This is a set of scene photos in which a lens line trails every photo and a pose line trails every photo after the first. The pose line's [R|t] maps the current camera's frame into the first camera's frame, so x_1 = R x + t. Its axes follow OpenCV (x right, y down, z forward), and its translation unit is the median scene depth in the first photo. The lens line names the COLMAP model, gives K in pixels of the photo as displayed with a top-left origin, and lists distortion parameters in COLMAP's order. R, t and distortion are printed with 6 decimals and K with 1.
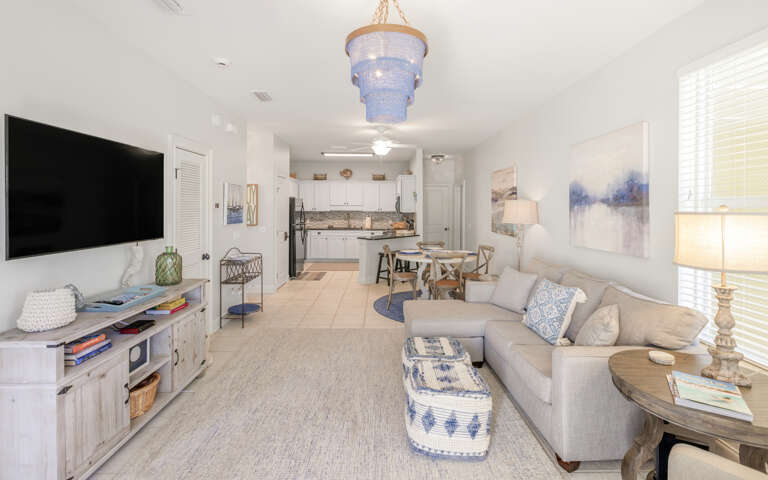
lens RADIAL K [[352.7, 0, 383.3], [0, 352.7, 209.9], [0, 0, 1]] dist [0.000543, 0.000442]
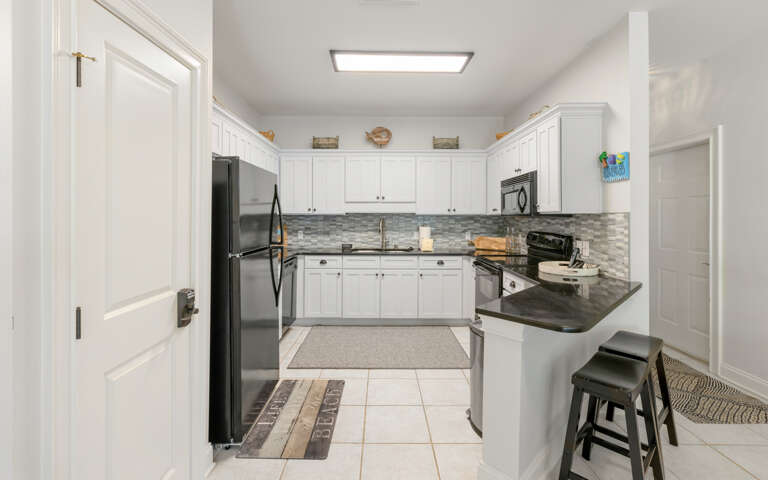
lens RADIAL K [[347.8, 0, 381.5], [0, 347.8, 215.8], [0, 0, 1]] dist [0.000595, -0.000165]
pose [[0.999935, -0.002503, -0.011079, -0.204930], [0.002406, 0.999959, -0.008762, 0.020819], [0.011100, 0.008735, 0.999900, 1.116839]]
